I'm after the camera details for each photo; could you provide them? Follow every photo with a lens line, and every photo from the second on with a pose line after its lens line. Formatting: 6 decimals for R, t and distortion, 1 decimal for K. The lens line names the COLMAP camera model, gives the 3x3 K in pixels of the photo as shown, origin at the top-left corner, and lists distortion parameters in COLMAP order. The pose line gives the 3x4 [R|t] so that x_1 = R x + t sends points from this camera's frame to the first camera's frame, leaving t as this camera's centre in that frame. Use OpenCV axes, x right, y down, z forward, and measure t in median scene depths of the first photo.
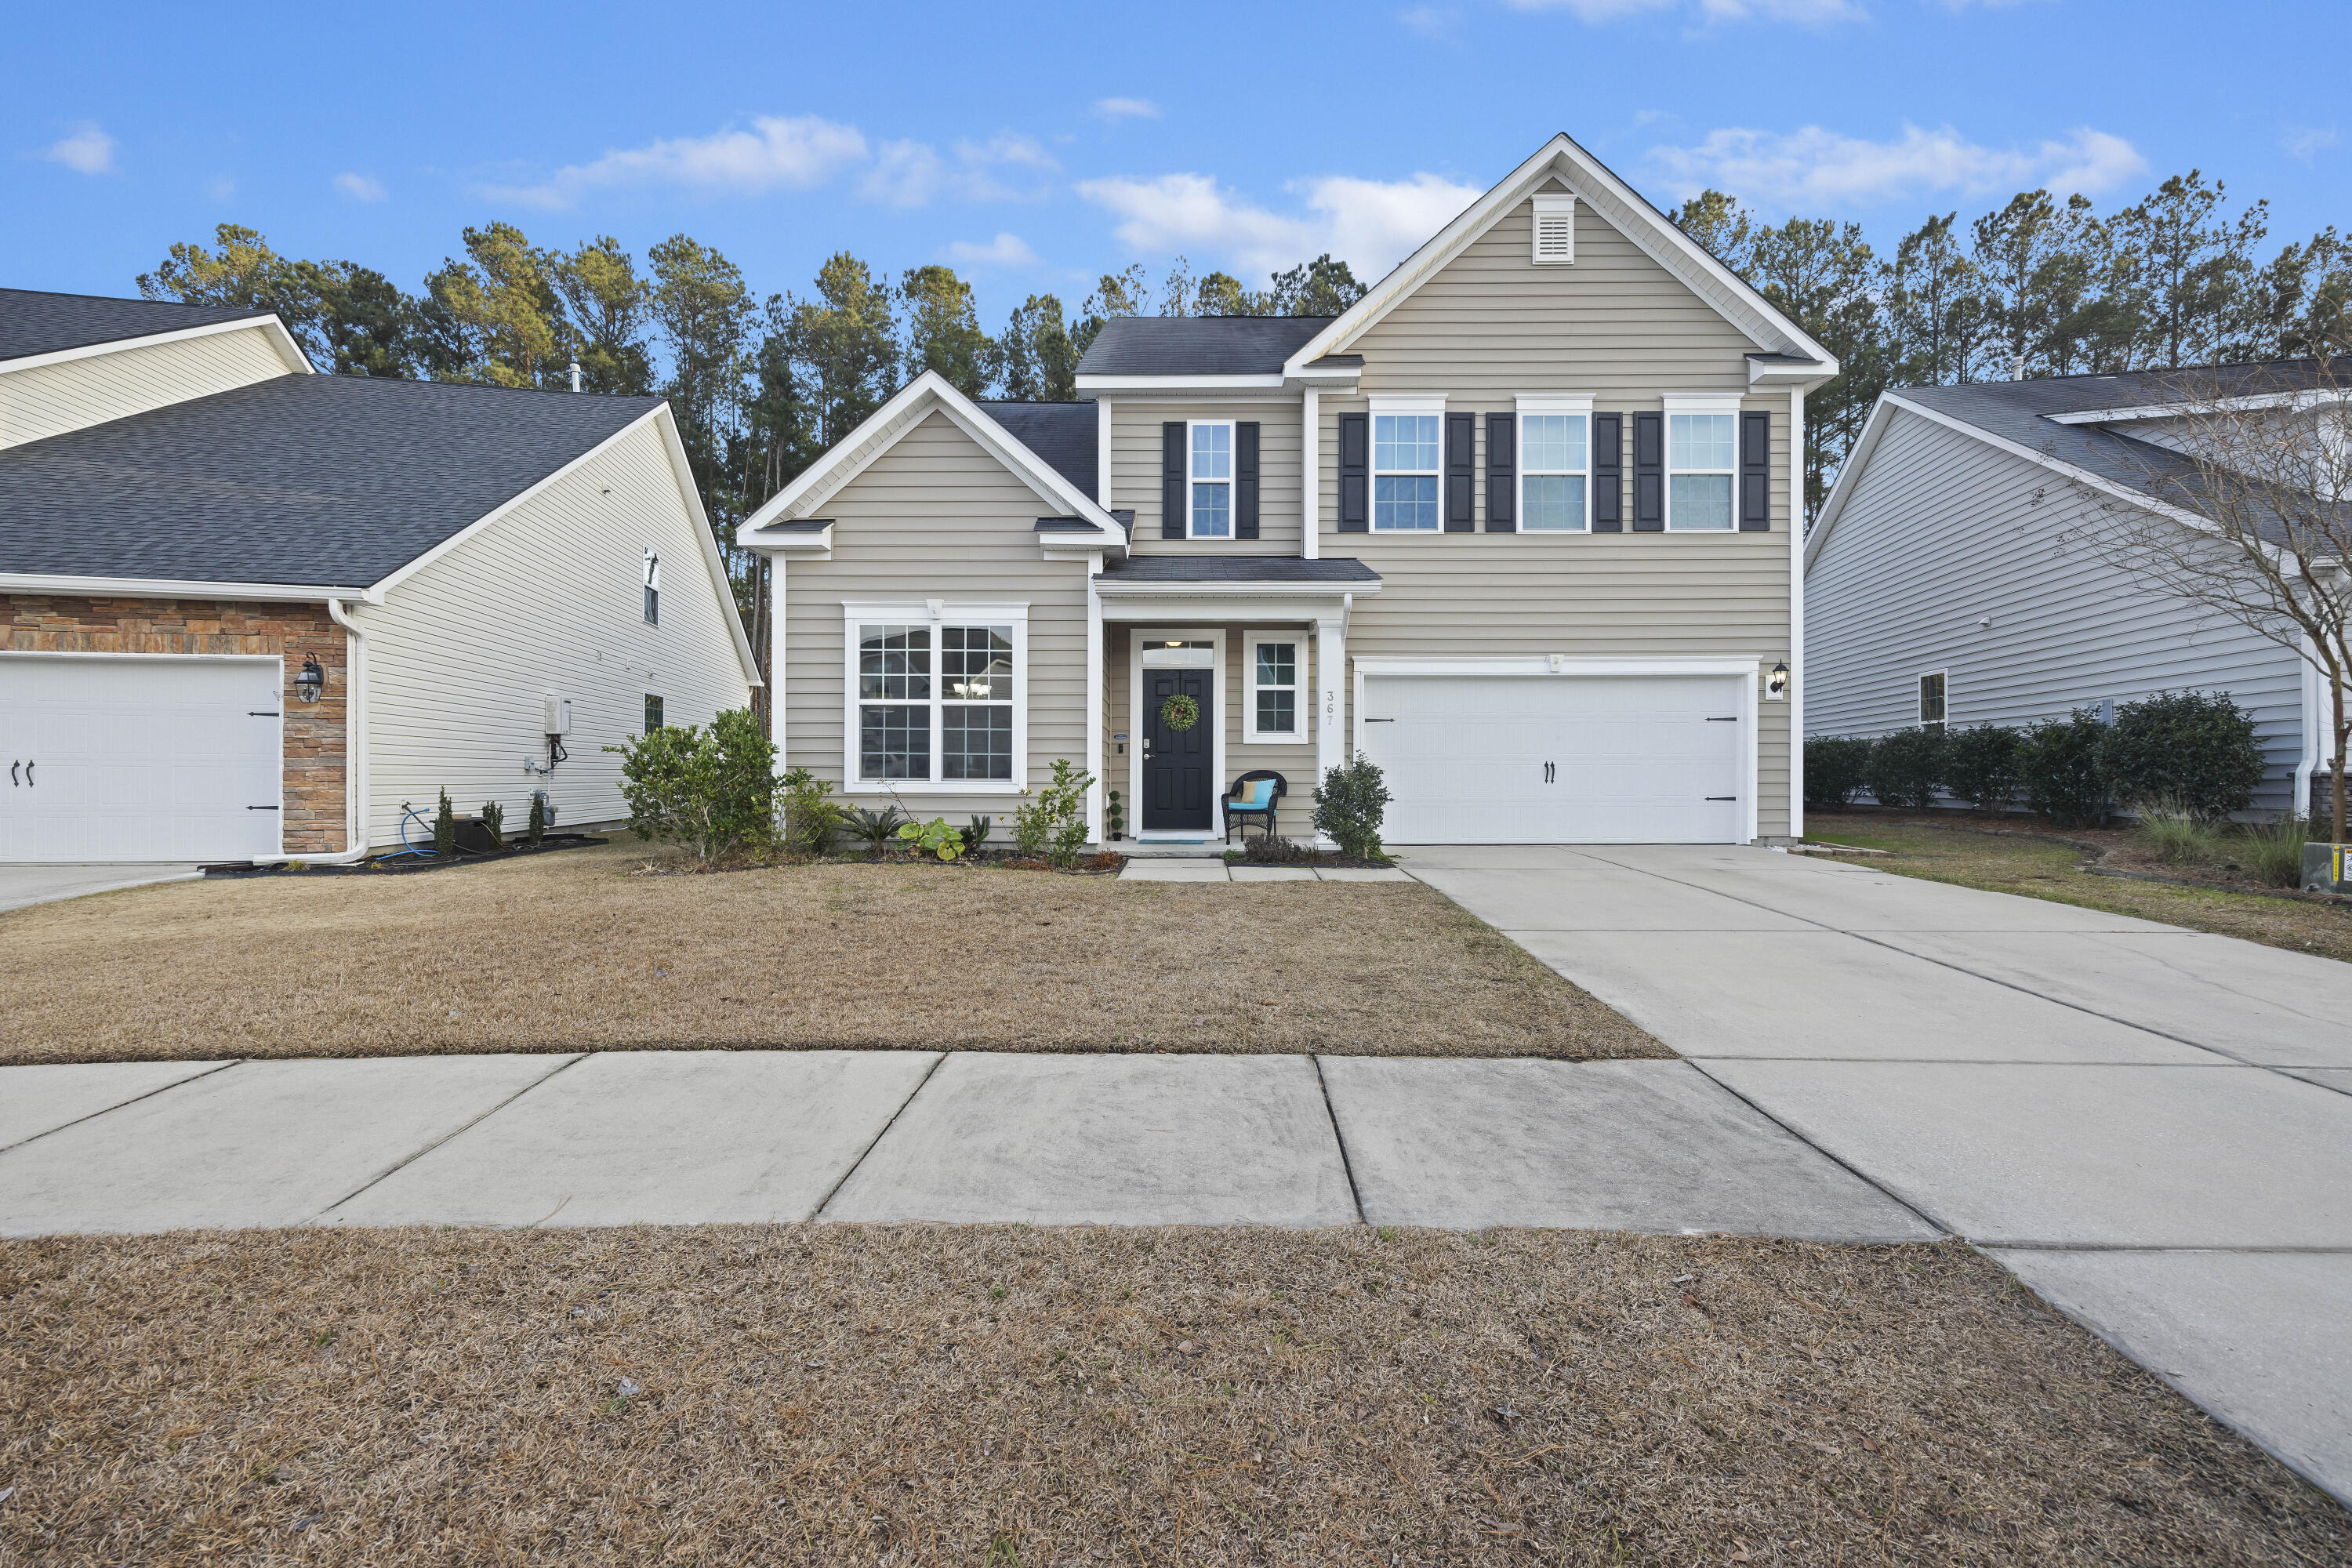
lens RADIAL K [[1027.2, 0, 1200.2], [0, 1027.2, 776.2], [0, 0, 1]] dist [0.008871, -0.001057]
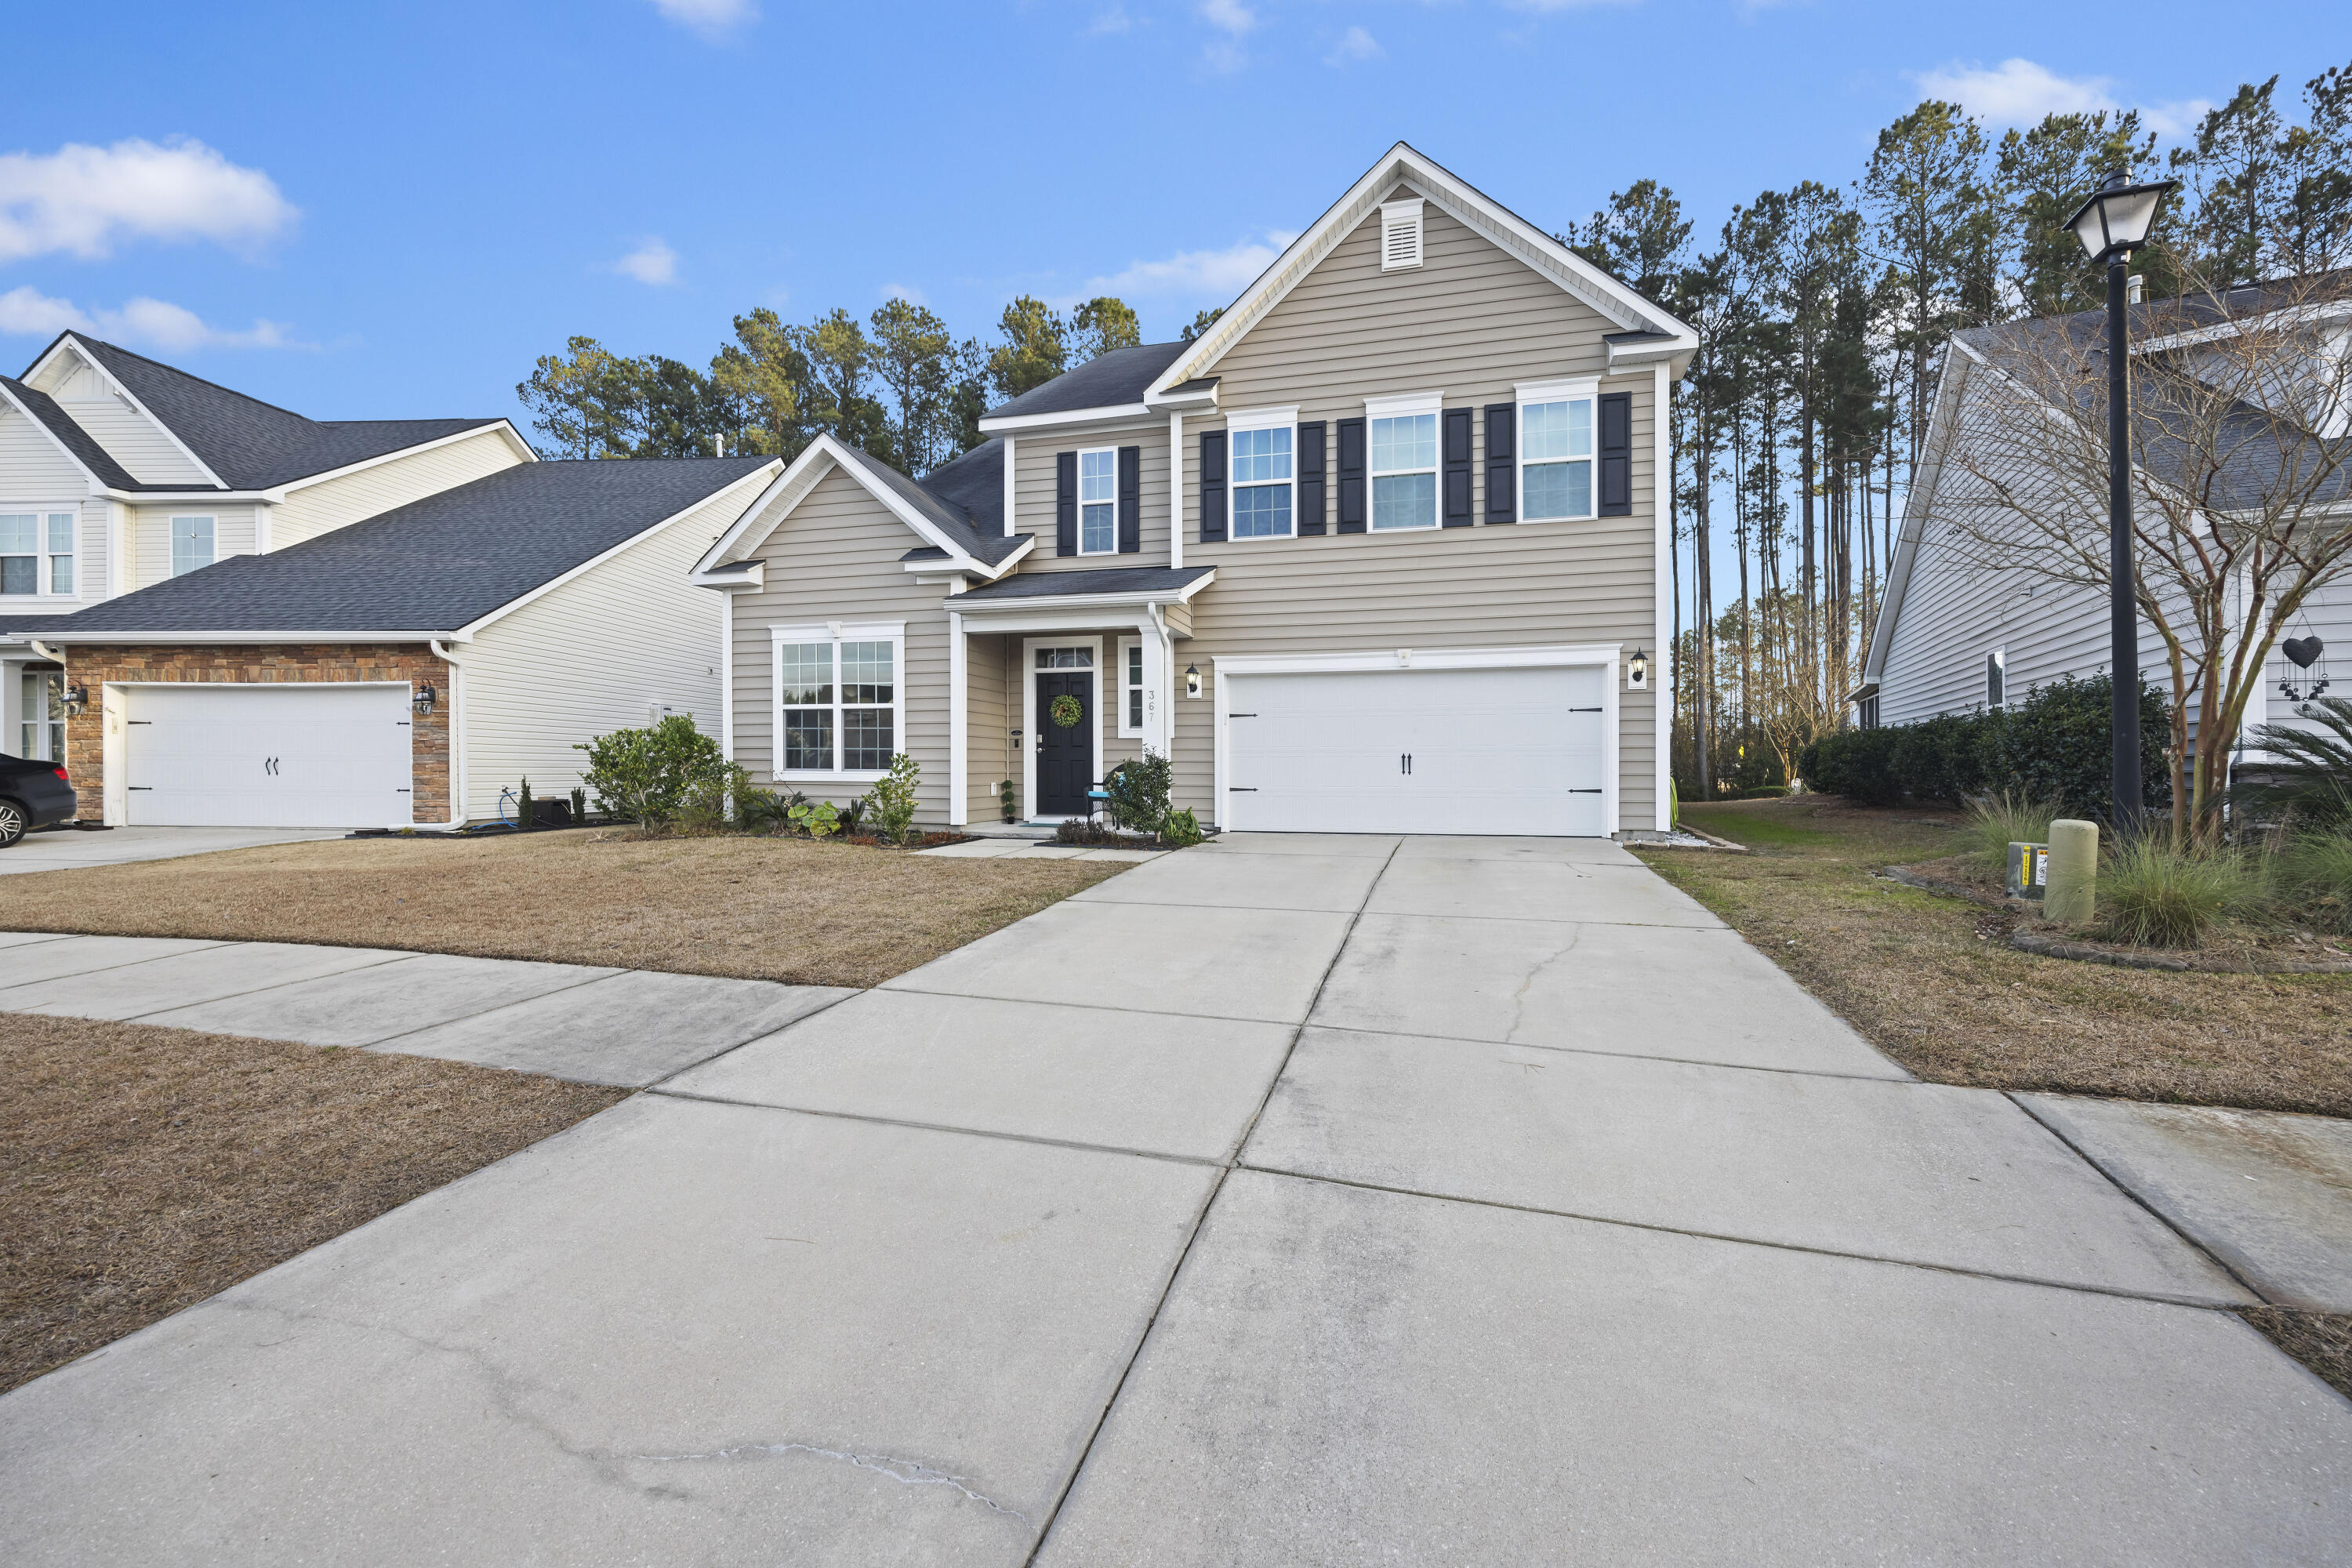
lens RADIAL K [[1005.1, 0, 1175.7], [0, 1005.1, 776.6], [0, 0, 1]] dist [0.004883, -0.000038]
pose [[0.963591, 0.002625, -0.267367, 0.393641], [0.000110, 0.999948, 0.010217, -0.001399], [0.267380, -0.009874, 0.963541, -0.031518]]
